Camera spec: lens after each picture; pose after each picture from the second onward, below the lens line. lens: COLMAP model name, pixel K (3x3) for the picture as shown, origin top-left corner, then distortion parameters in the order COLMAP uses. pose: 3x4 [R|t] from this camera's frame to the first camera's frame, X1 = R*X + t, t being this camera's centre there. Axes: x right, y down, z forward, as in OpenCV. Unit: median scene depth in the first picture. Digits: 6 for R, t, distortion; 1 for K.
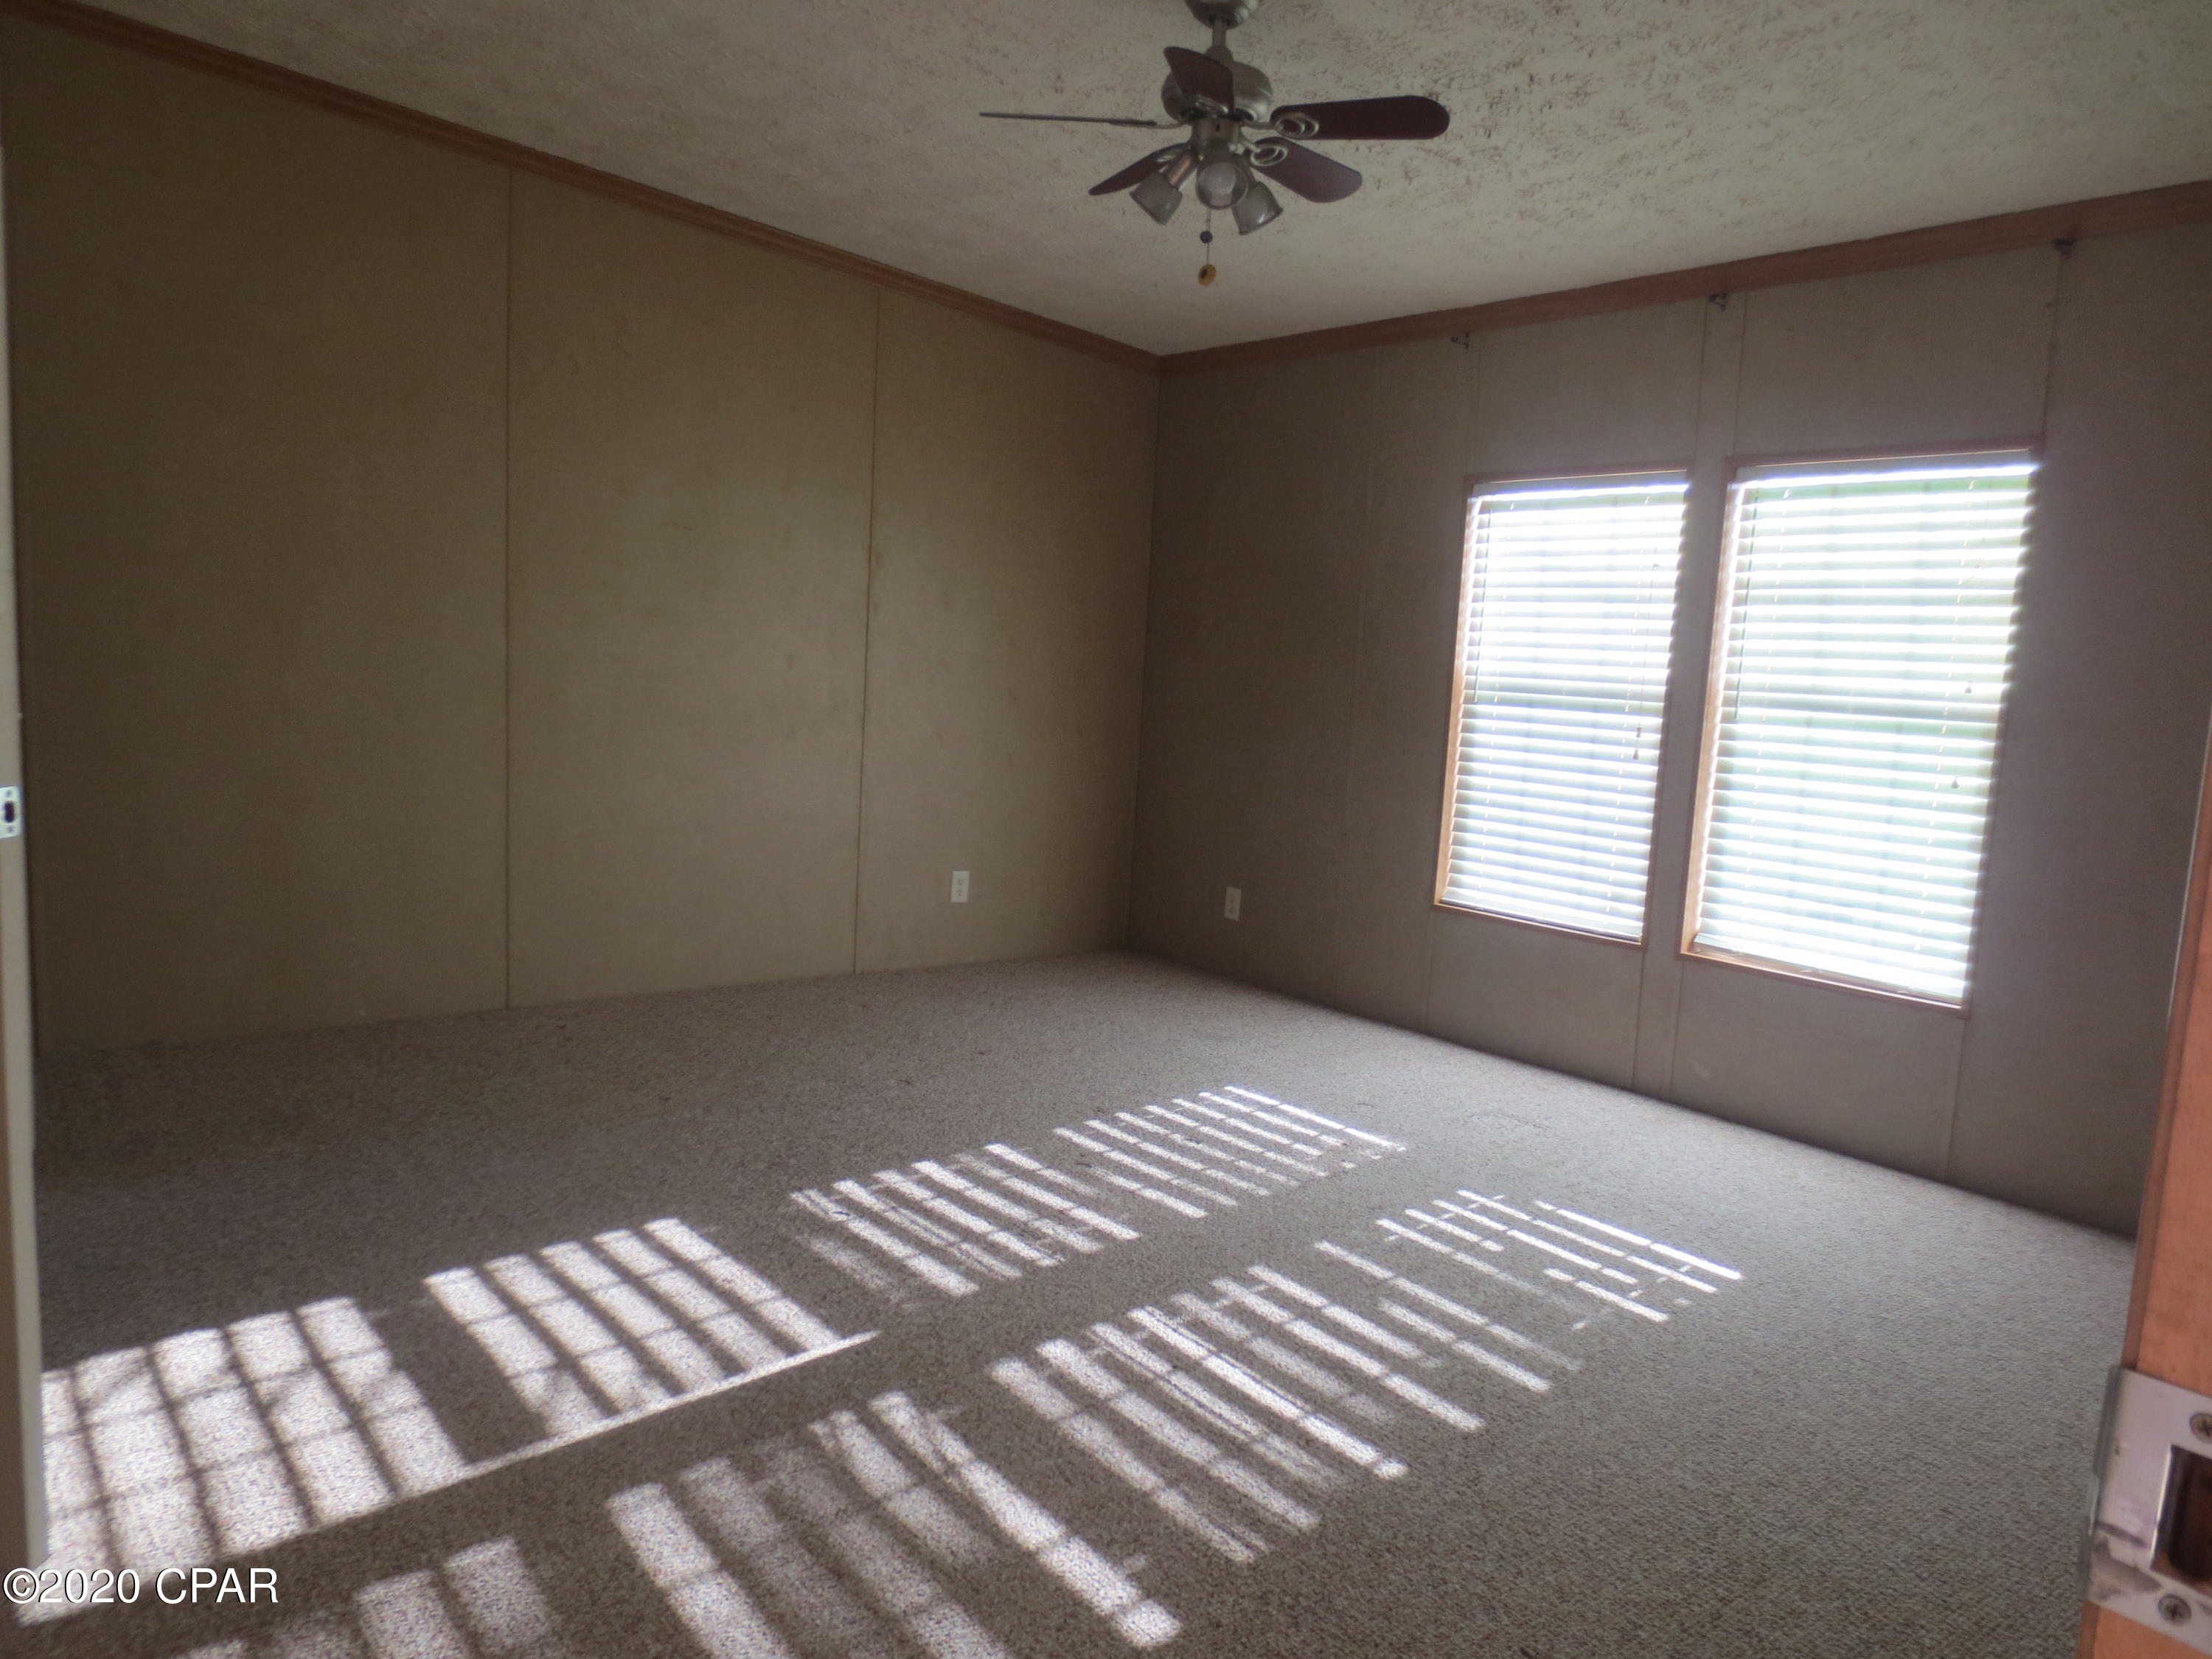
lens RADIAL K [[1585.8, 0, 1094.6], [0, 1585.8, 834.8], [0, 0, 1]] dist [-0.027628, 0.006200]
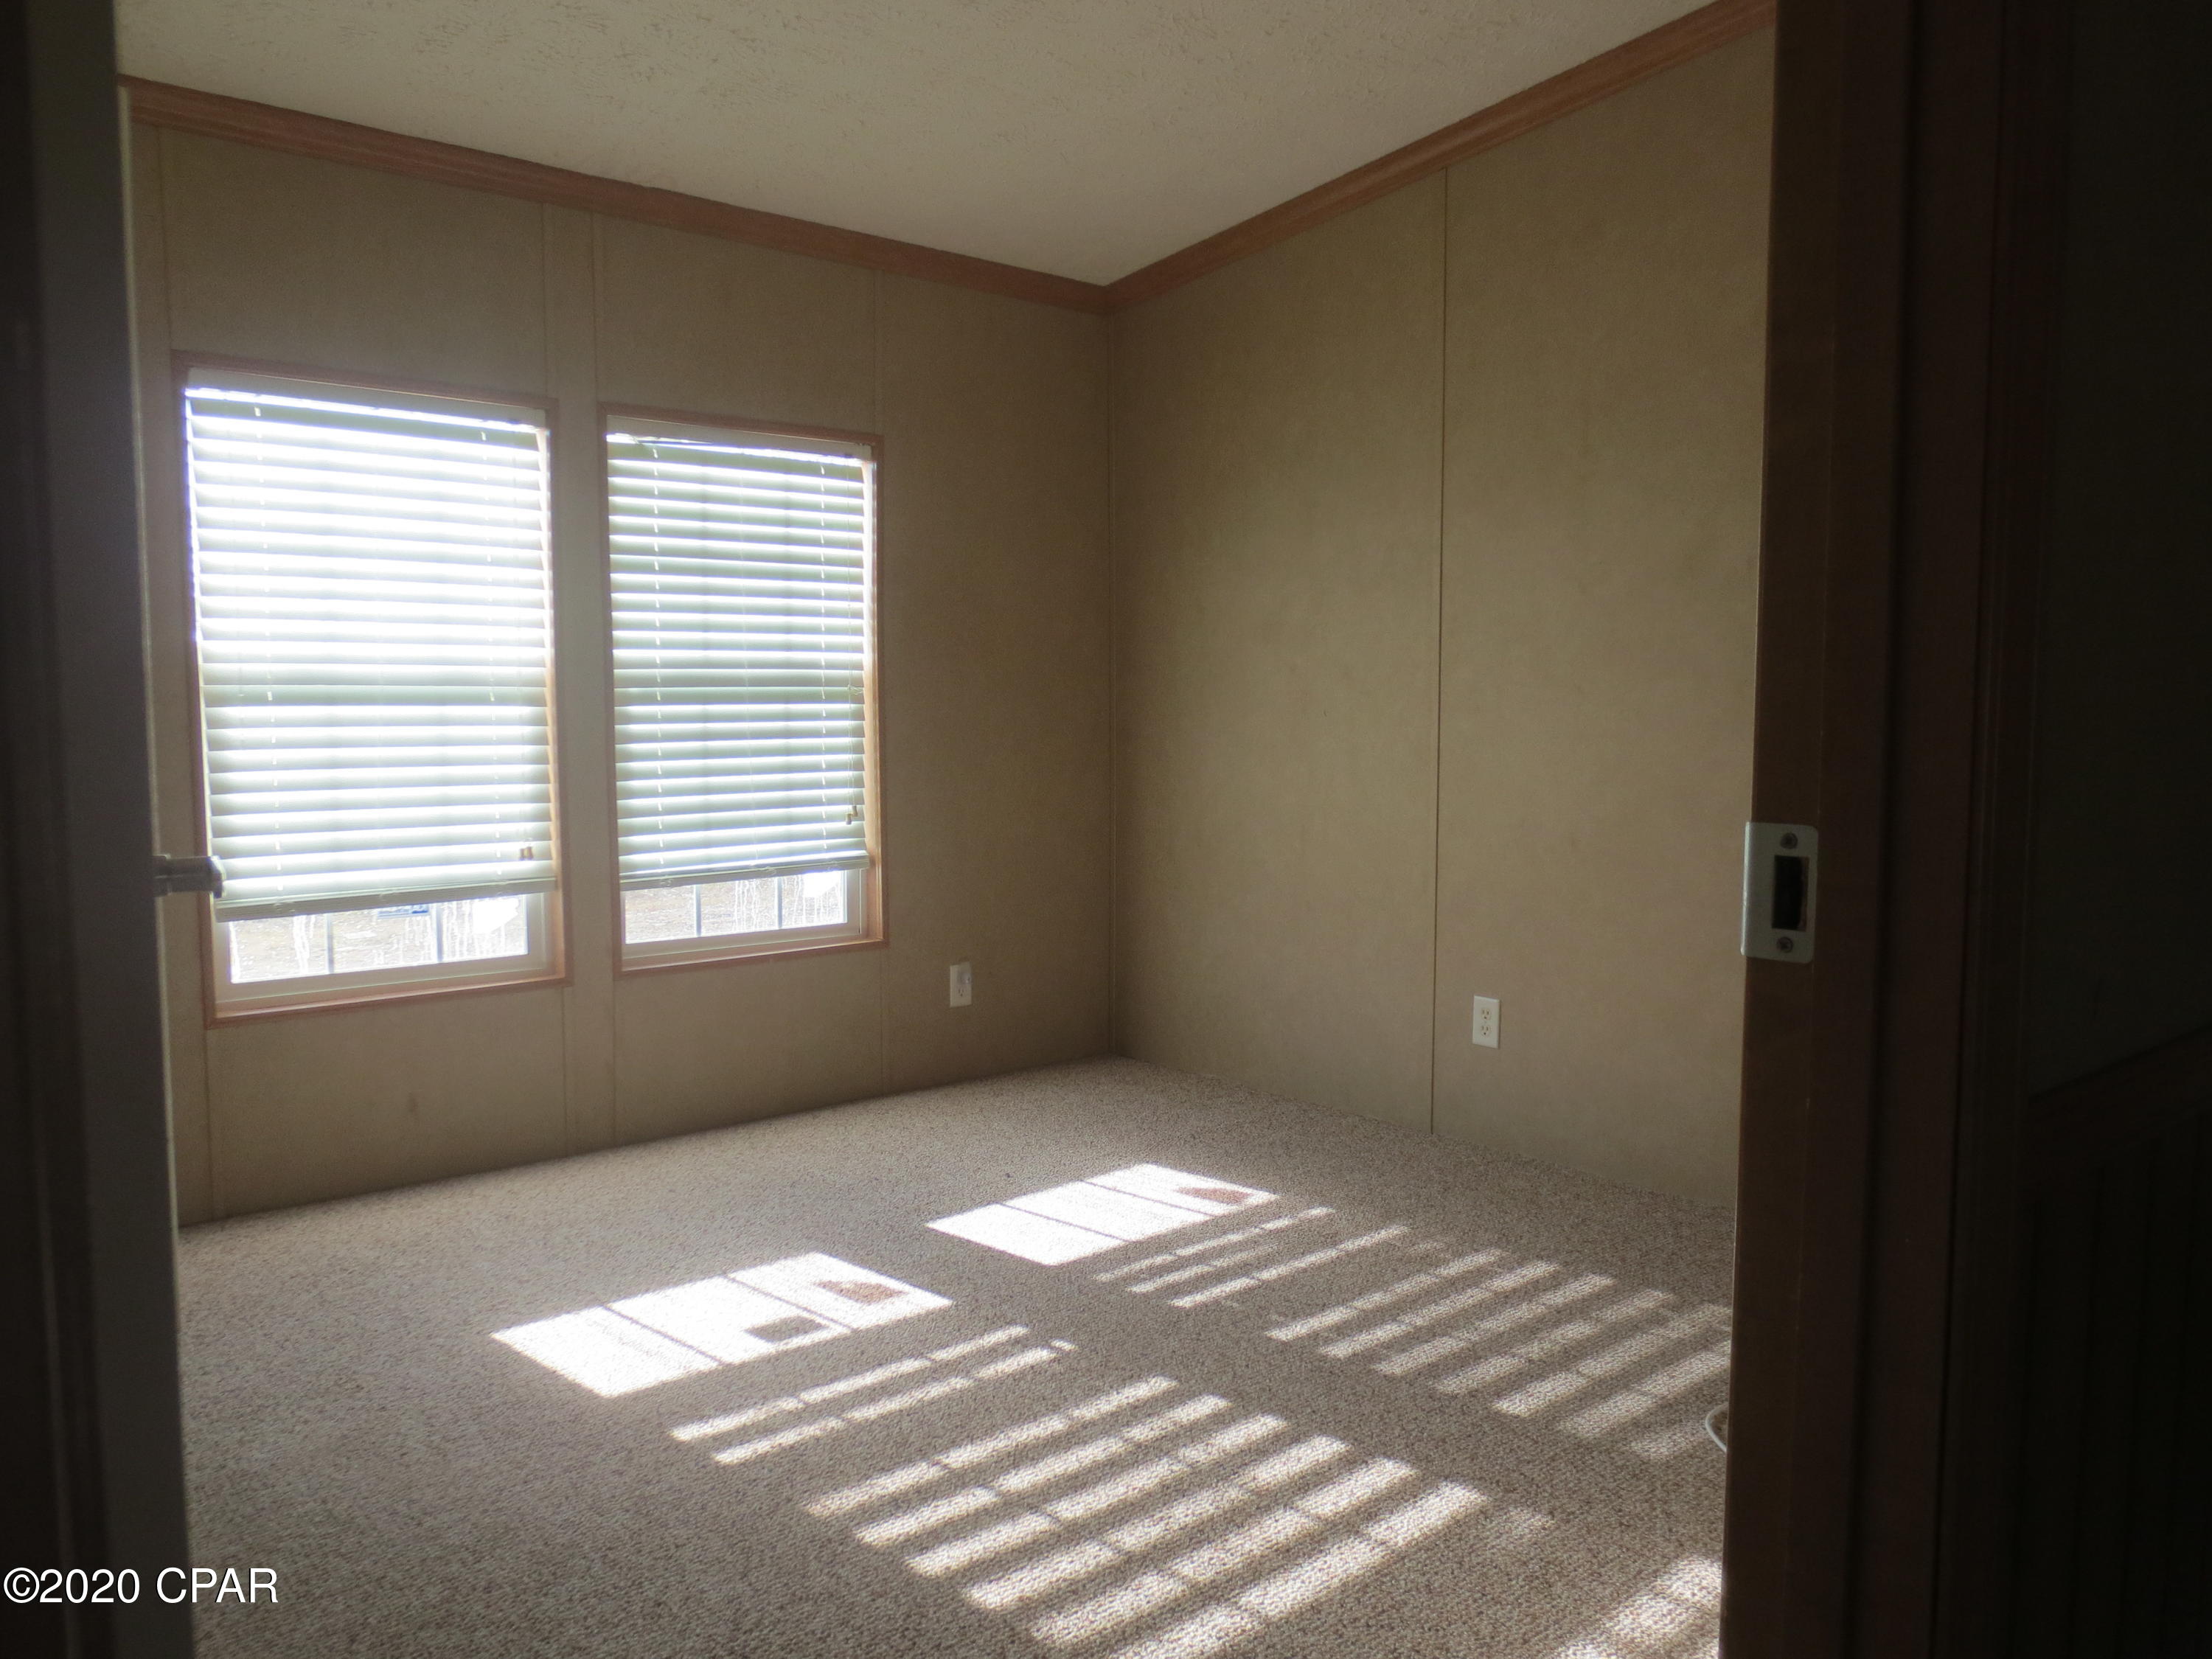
lens RADIAL K [[1595.0, 0, 1106.0], [0, 1595.0, 829.5], [0, 0, 1]] dist [0.002220, 0.000905]
pose [[-0.089700, -0.160234, 0.982995, -0.523142], [0.088664, 0.981770, 0.168126, -0.127866], [-0.992014, 0.102237, -0.073858, 0.788126]]
